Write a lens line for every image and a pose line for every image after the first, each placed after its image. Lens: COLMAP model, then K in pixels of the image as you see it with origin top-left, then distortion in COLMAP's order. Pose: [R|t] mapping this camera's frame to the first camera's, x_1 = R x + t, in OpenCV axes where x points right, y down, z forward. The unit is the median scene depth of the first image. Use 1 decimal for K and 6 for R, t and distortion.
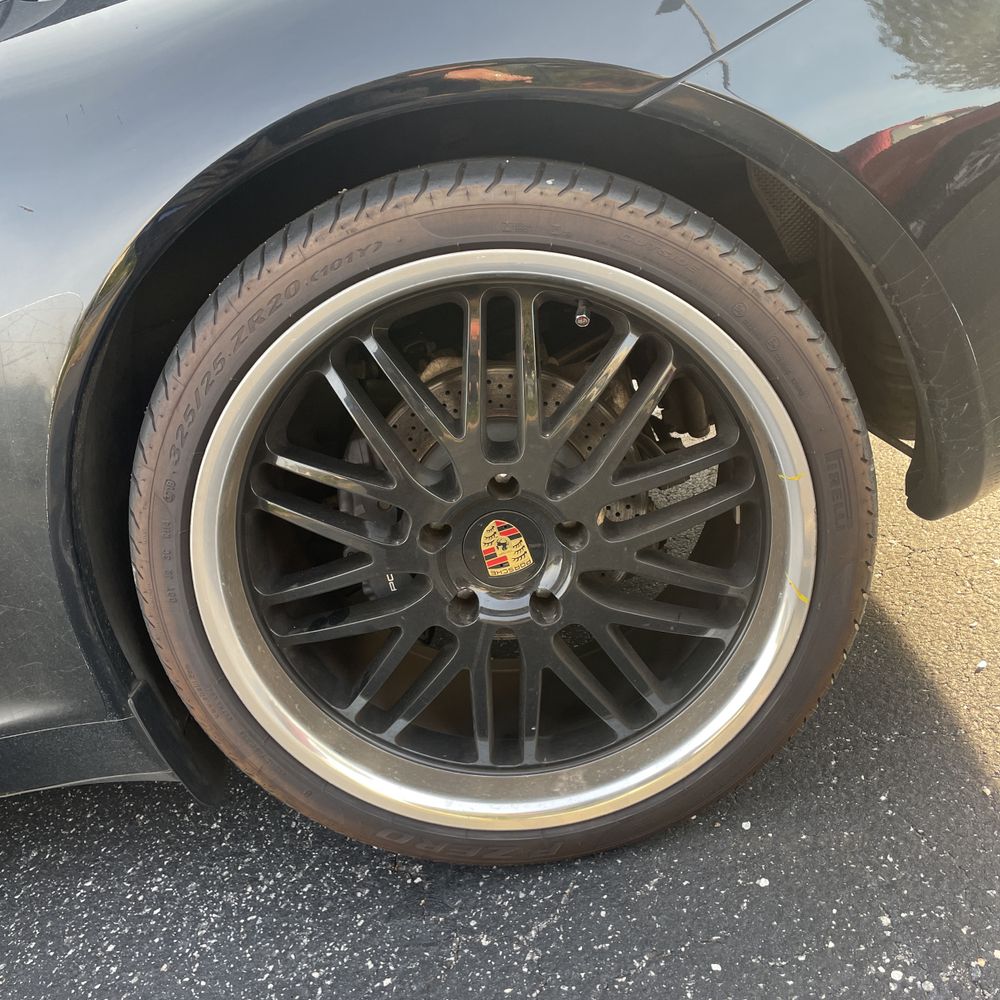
lens RADIAL K [[1020.8, 0, 504.9], [0, 1020.8, 501.9], [0, 0, 1]] dist [0.021745, 0.000000]
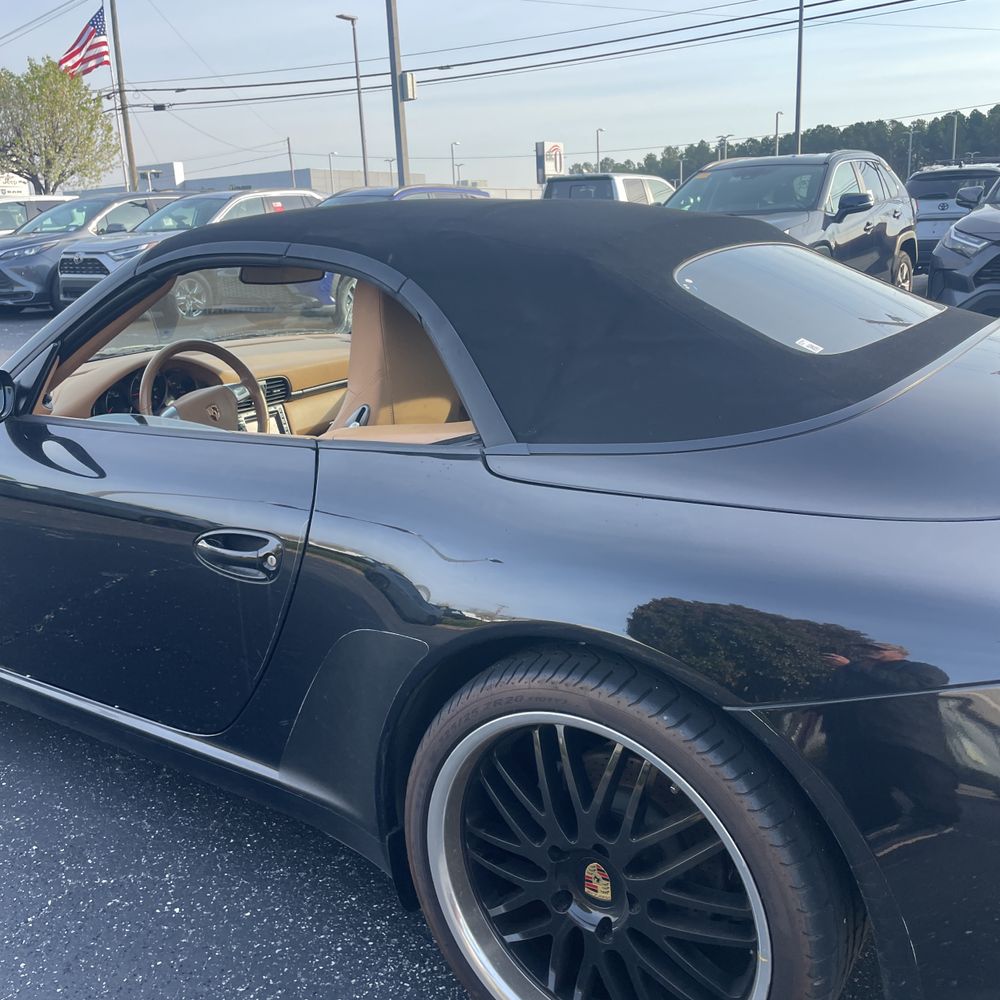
lens RADIAL K [[1020.8, 0, 499.8], [0, 1020.8, 491.6], [0, 0, 1]] dist [0.021745, 0.000000]
pose [[0.798458, 0.372152, -0.473251, 0.350771], [-0.378812, 0.921513, 0.085531, -0.510877], [0.467938, 0.110980, 0.876765, -0.443764]]
